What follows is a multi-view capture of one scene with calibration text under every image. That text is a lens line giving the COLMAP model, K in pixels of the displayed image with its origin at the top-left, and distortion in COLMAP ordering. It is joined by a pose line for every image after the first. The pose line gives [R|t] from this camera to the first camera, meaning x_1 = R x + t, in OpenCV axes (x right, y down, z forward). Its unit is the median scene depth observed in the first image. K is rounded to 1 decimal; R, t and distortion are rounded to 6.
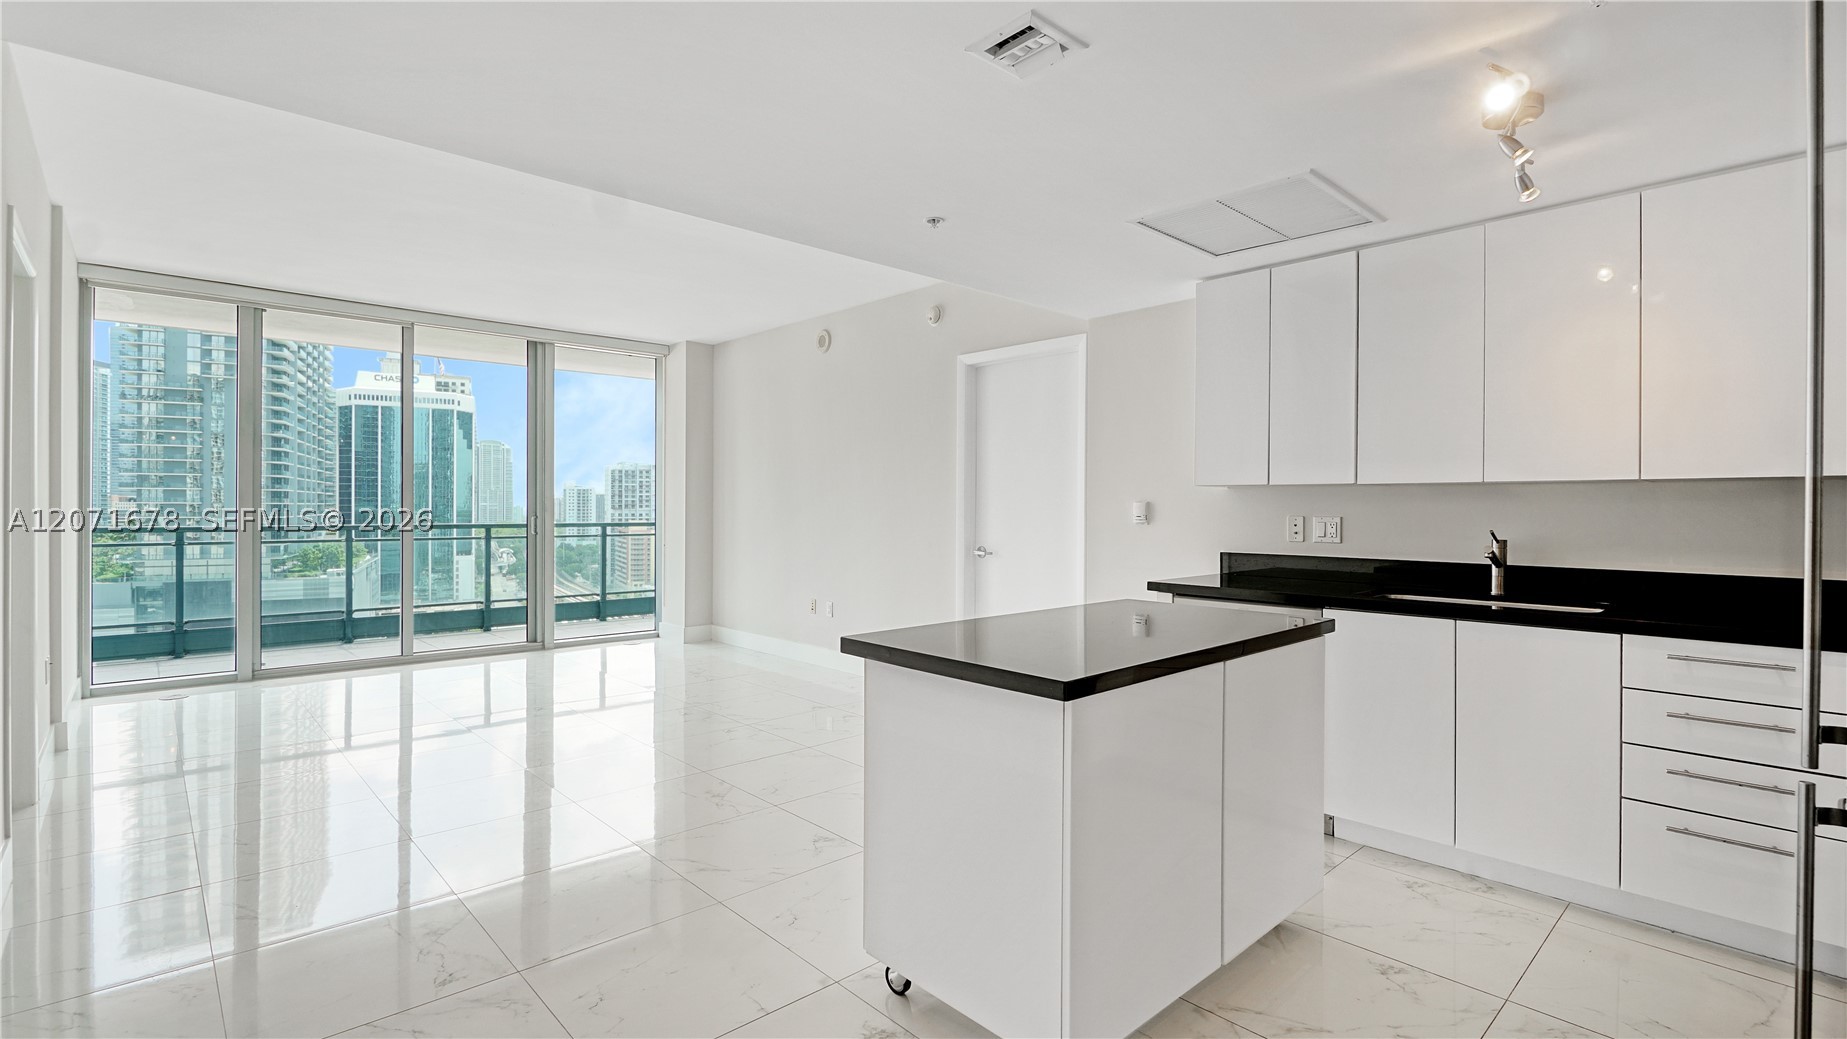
lens RADIAL K [[839.2, 0, 923.5], [0, 839.2, 519.5], [0, 0, 1]] dist [-0.001042, -0.012204]
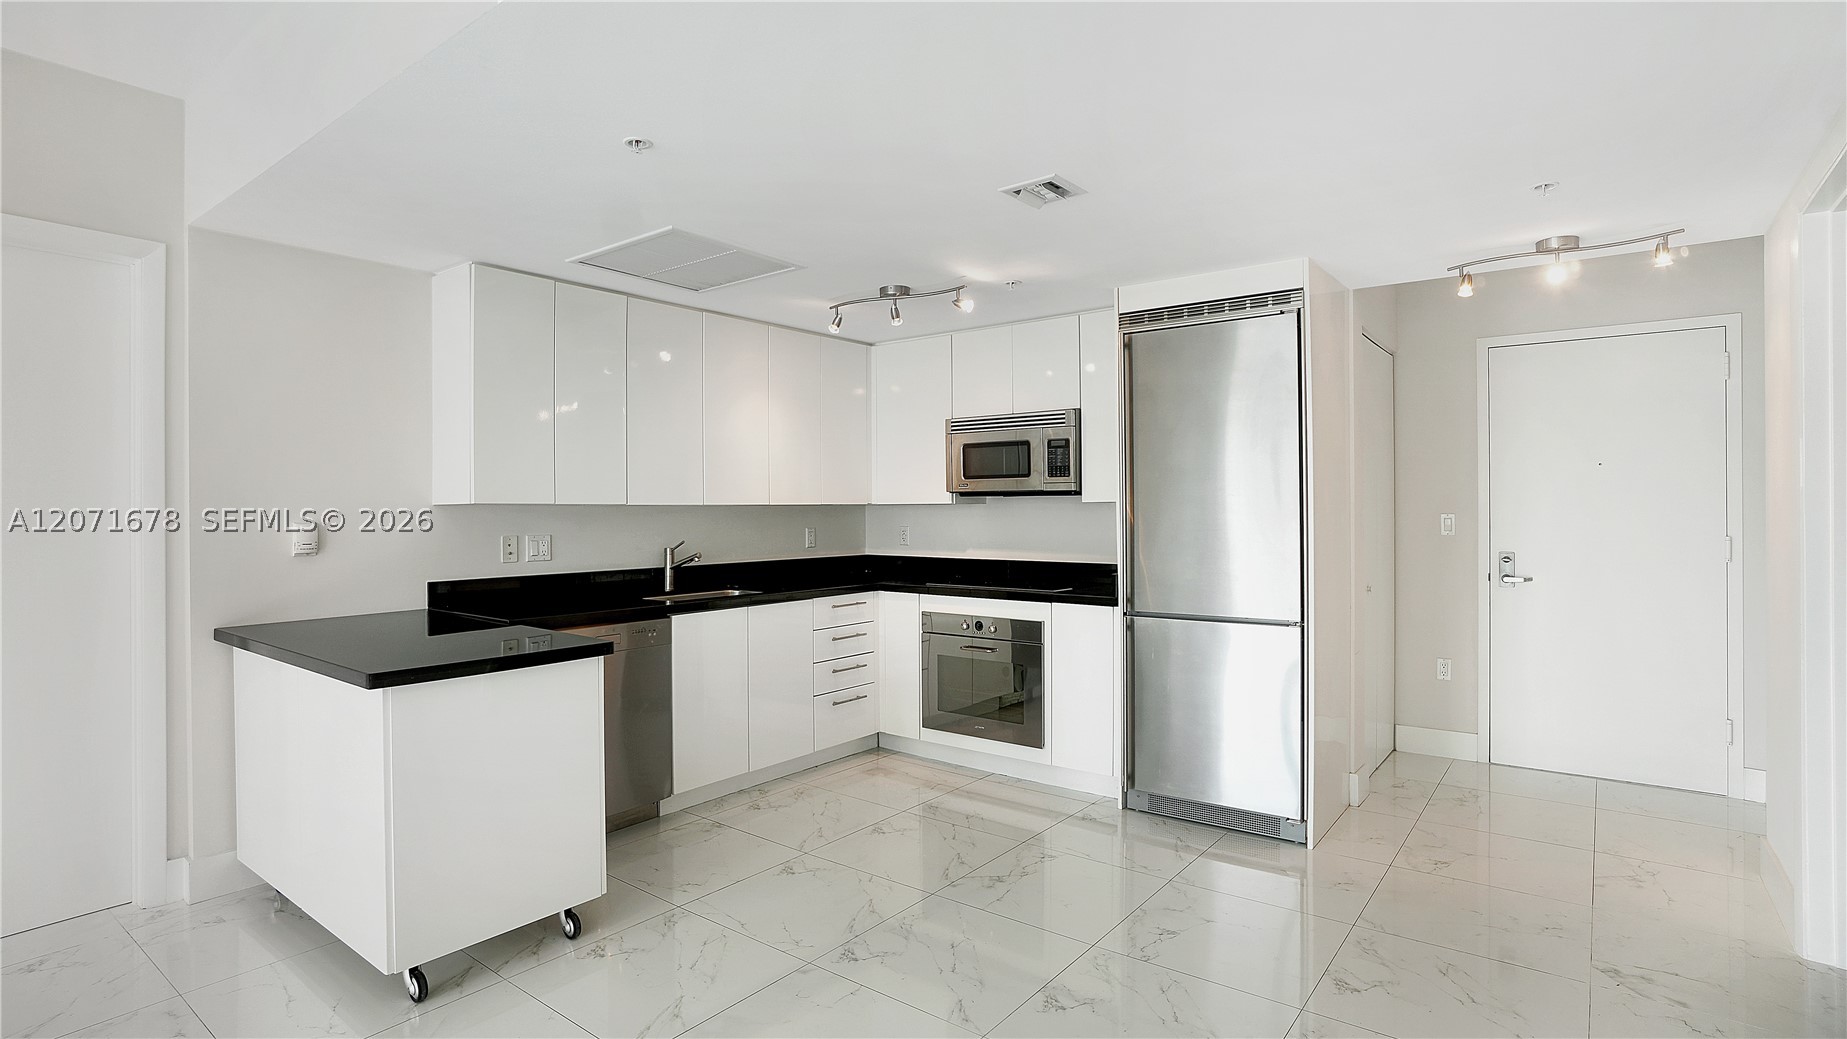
lens RADIAL K [[904.2, 0, 926.8], [0, 904.2, 521.2], [0, 0, 1]] dist [-0.003552, 0.000116]
pose [[-0.170197, -0.010098, 0.985358, -0.735872], [0.020329, 0.999699, 0.013756, -0.028306], [-0.985200, 0.022372, -0.169940, 0.806706]]
